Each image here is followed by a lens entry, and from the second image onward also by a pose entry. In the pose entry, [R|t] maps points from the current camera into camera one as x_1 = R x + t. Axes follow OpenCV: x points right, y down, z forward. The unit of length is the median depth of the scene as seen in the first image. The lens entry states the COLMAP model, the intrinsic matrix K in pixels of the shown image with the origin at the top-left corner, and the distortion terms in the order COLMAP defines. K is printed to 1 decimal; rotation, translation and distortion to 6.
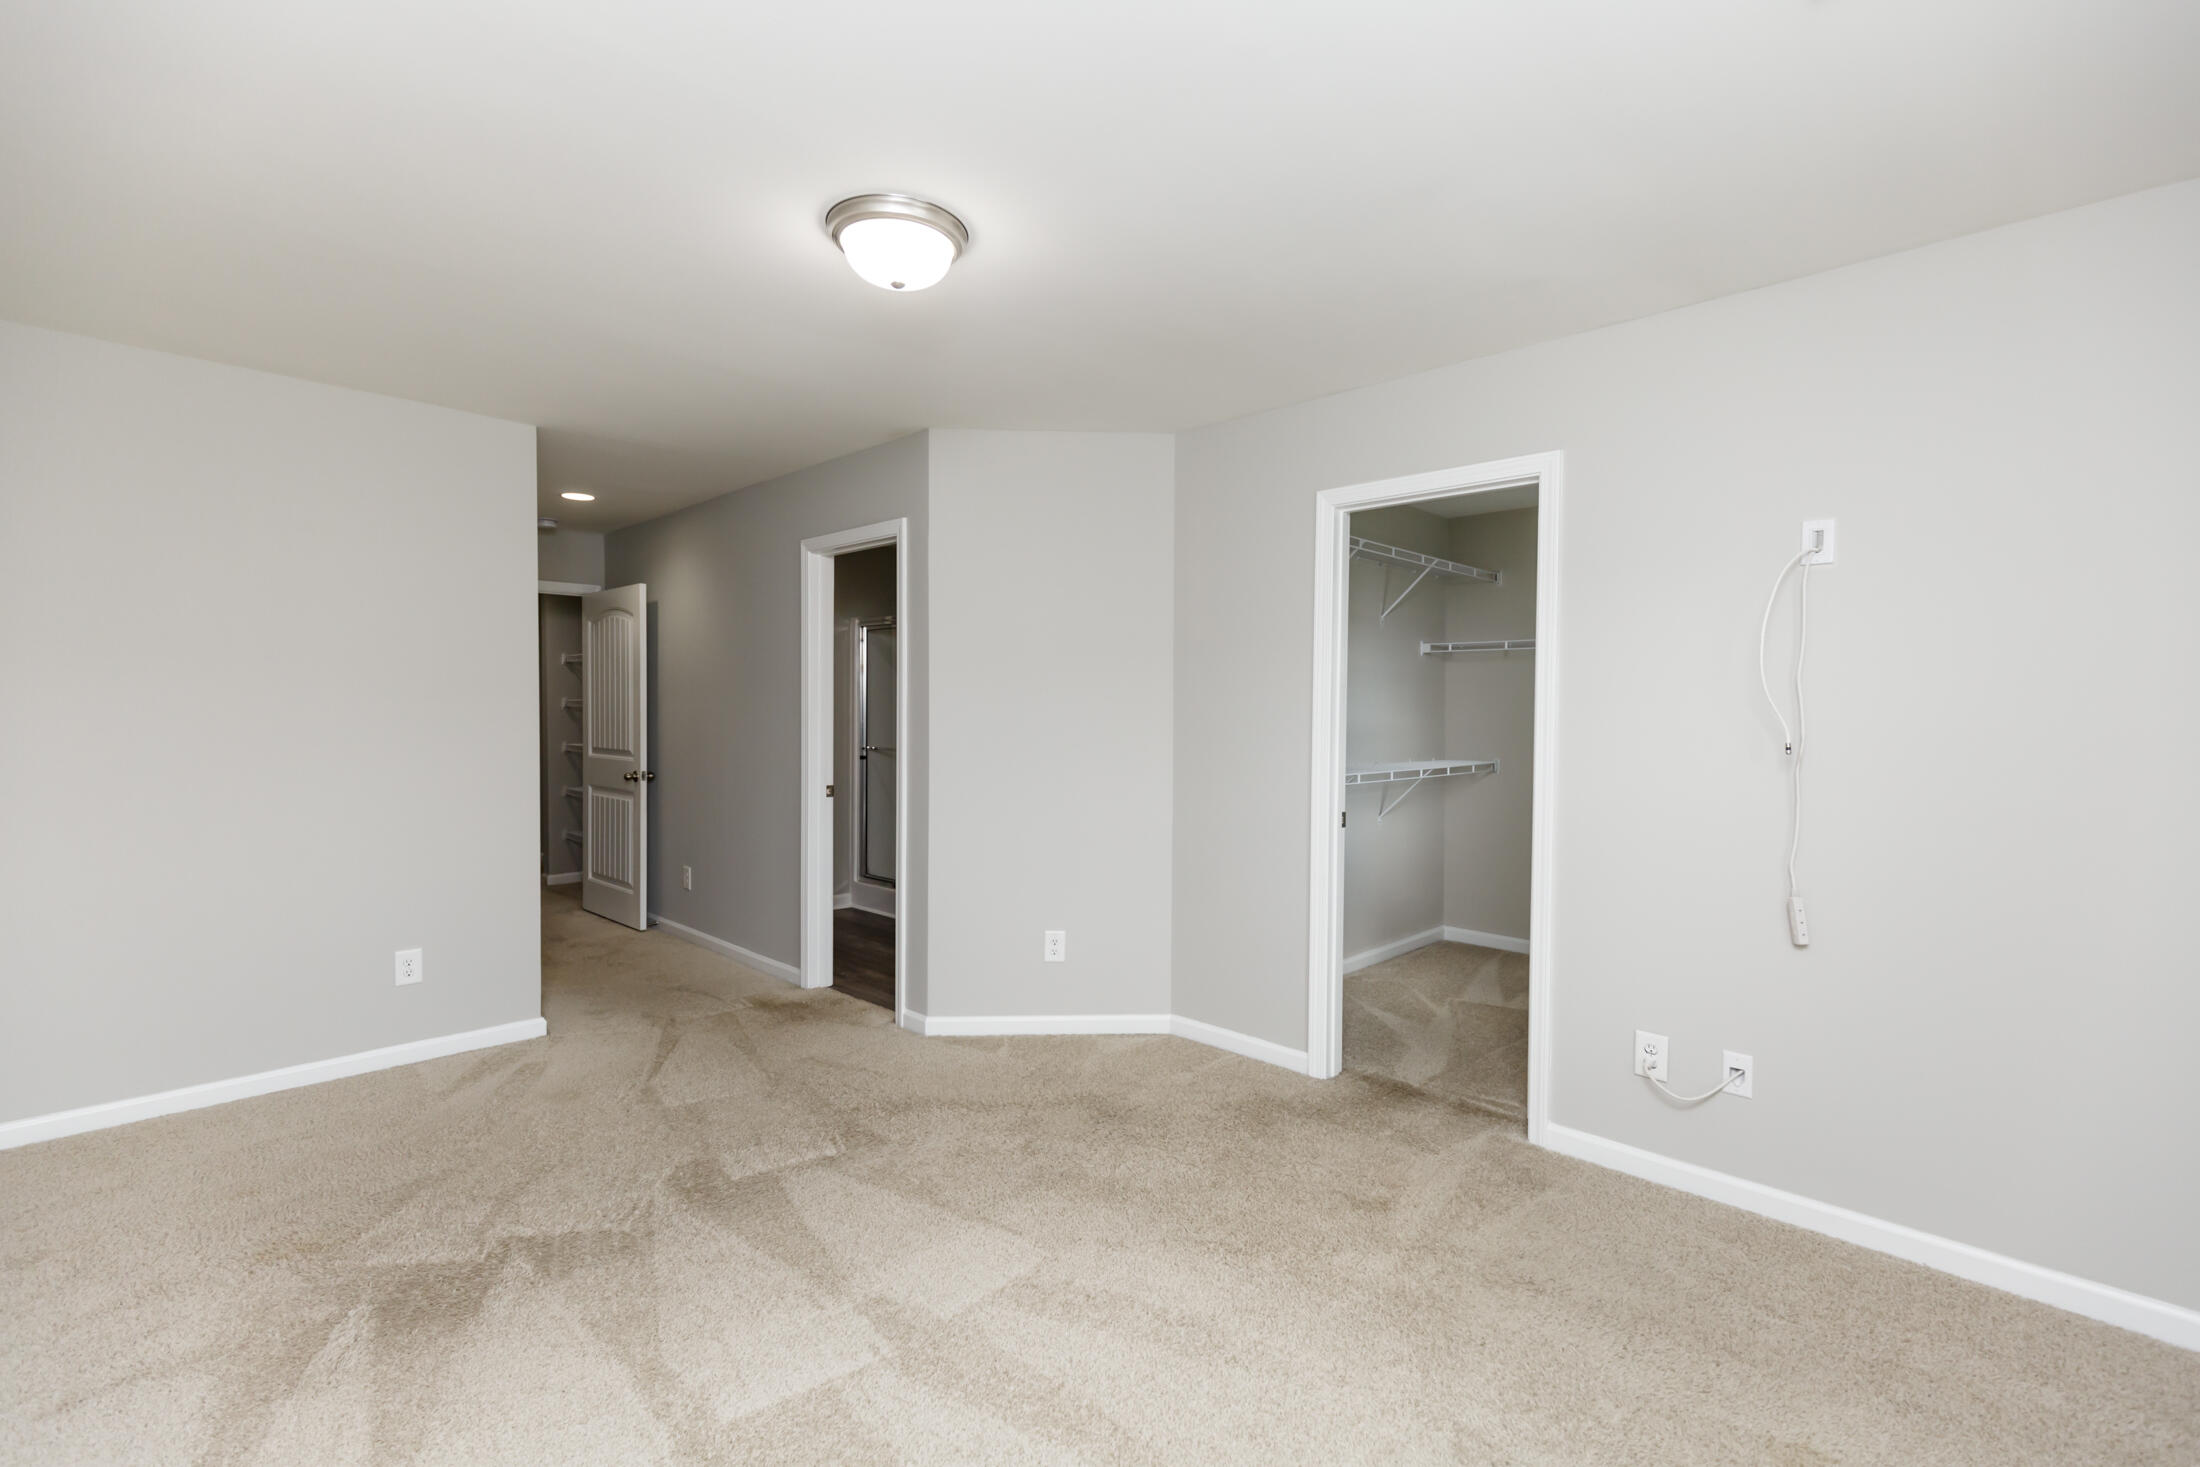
lens RADIAL K [[991.1, 0, 1098.7], [0, 991.1, 730.4], [0, 0, 1]] dist [0.002547, 0.000696]
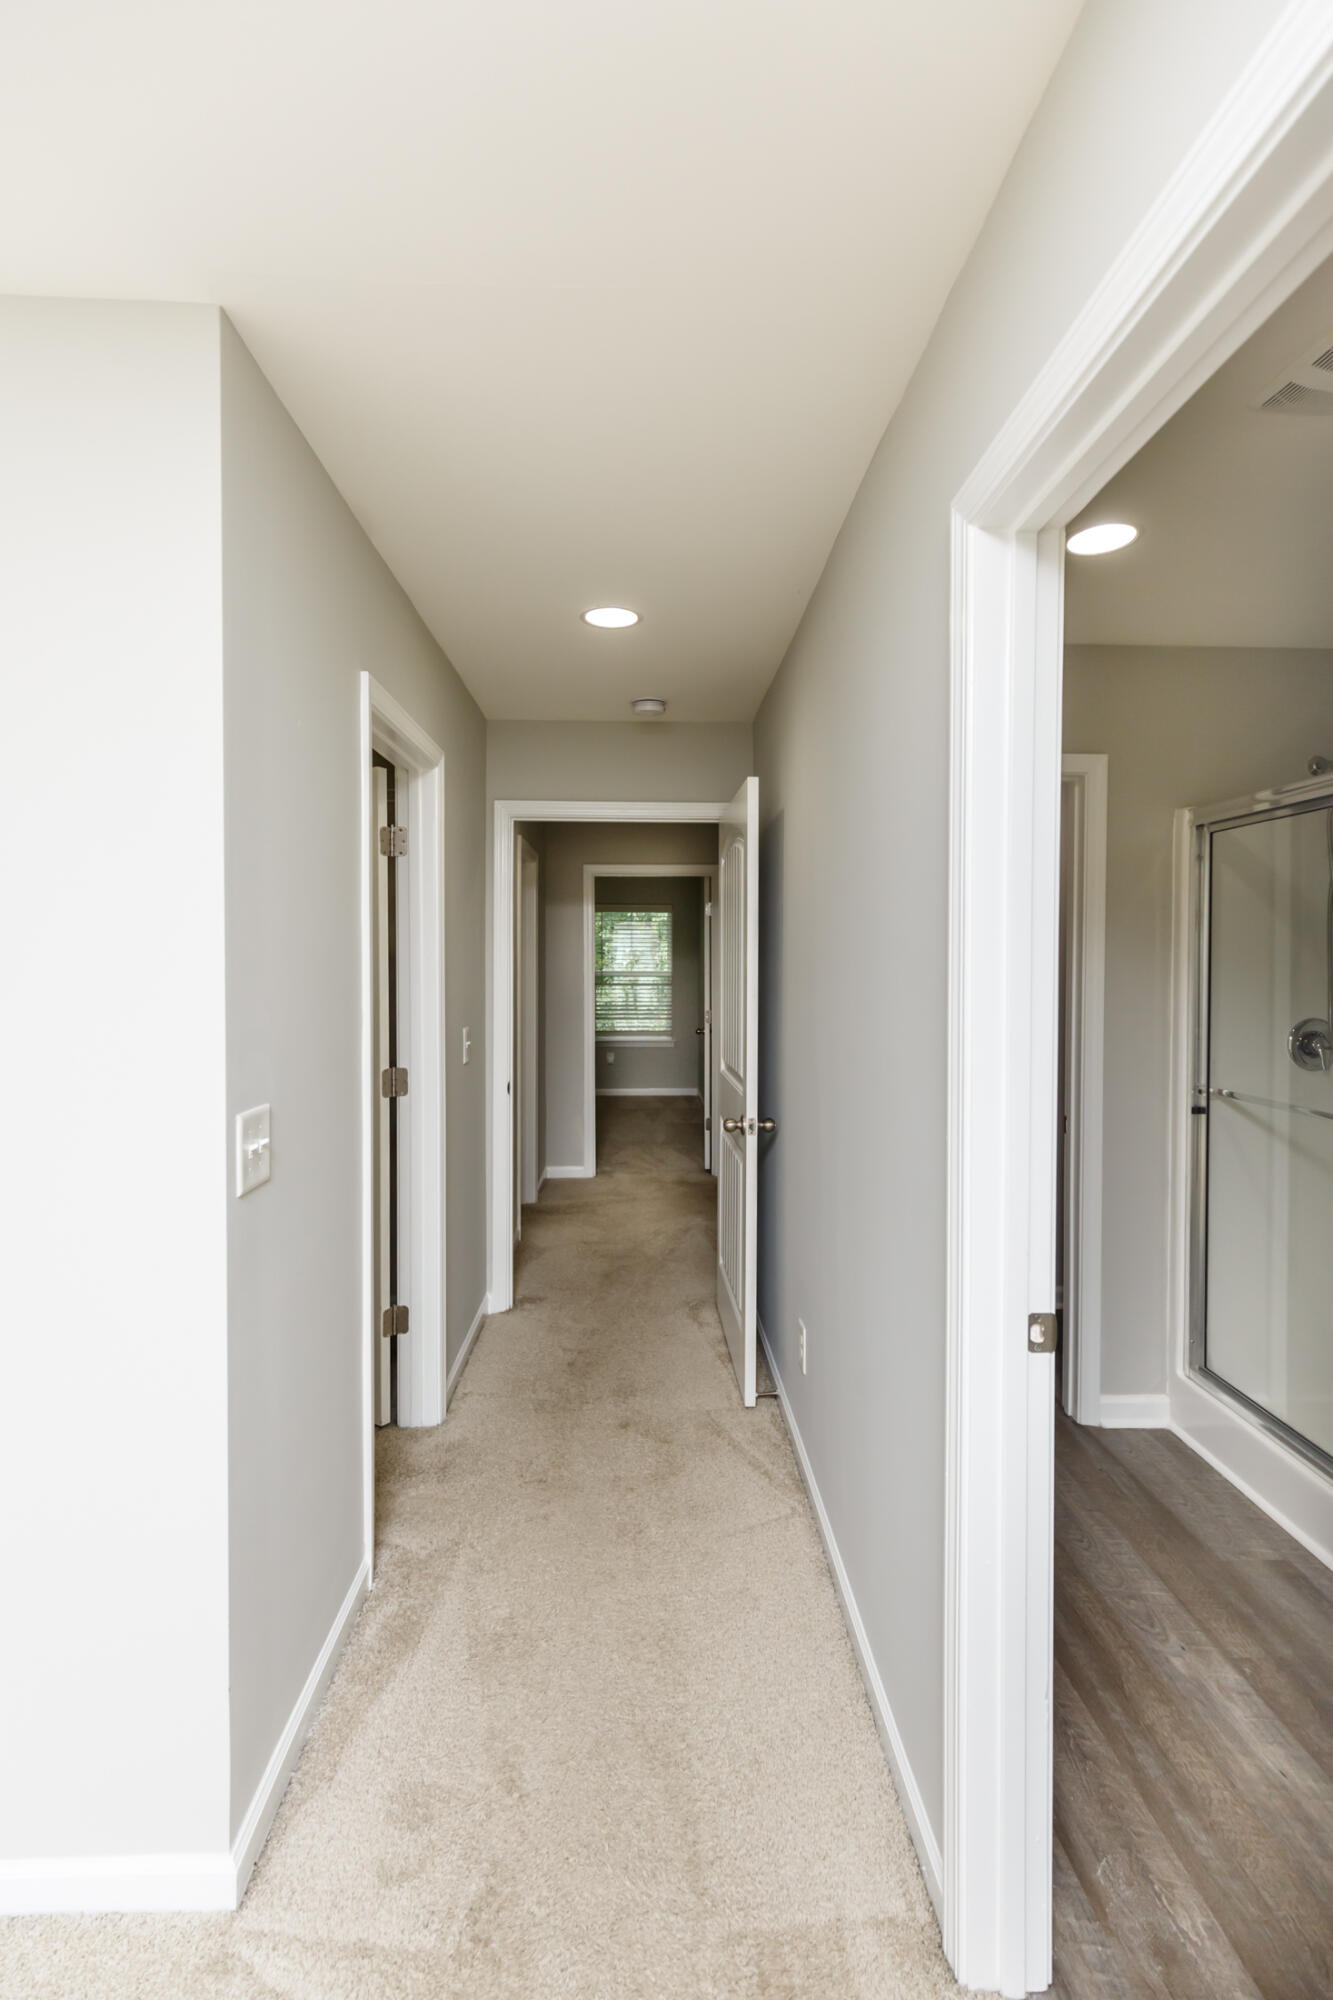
lens RADIAL K [[951.7, 0, 667.7], [0, 951.7, 975.4], [0, 0, 1]] dist [0.001945, 0.000329]
pose [[0.725394, 0.002421, -0.688330, -0.184682], [-0.011565, 0.999896, -0.008671, -0.047405], [0.688237, 0.014250, 0.725346, 0.837347]]
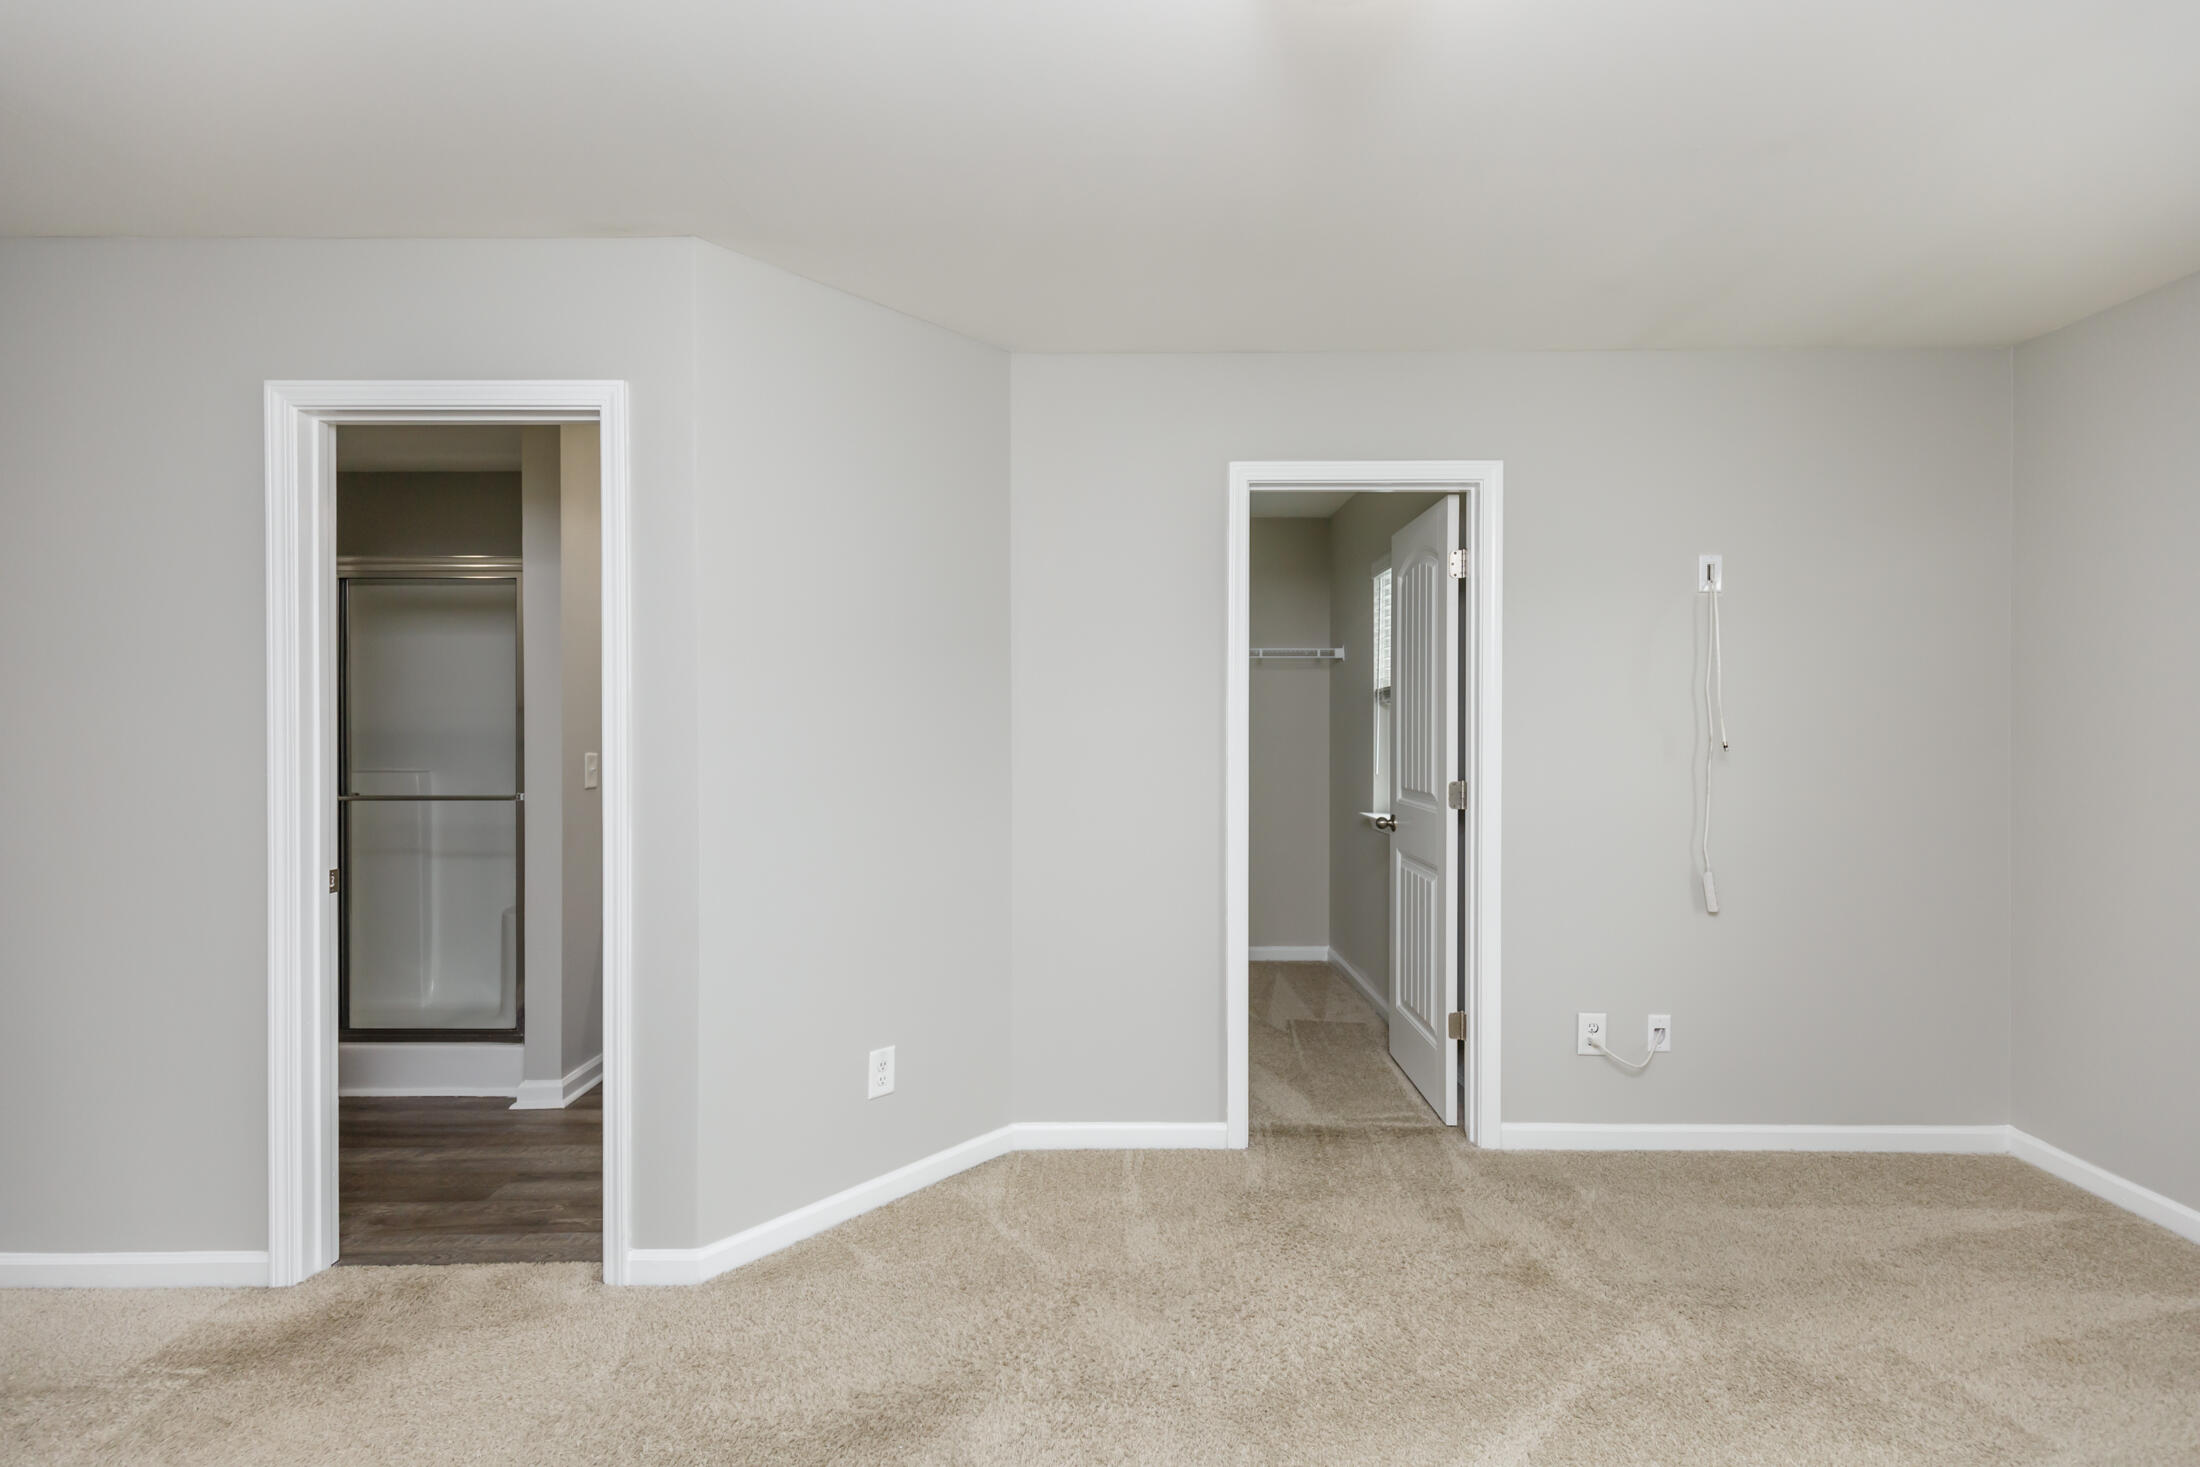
lens RADIAL K [[991.1, 0, 1098.7], [0, 991.1, 730.4], [0, 0, 1]] dist [0.002547, 0.000696]
pose [[0.717204, -0.012938, 0.696743, -0.402631], [0.021032, 0.999774, -0.003084, -0.007901], [-0.696546, 0.016866, 0.717314, 0.412805]]
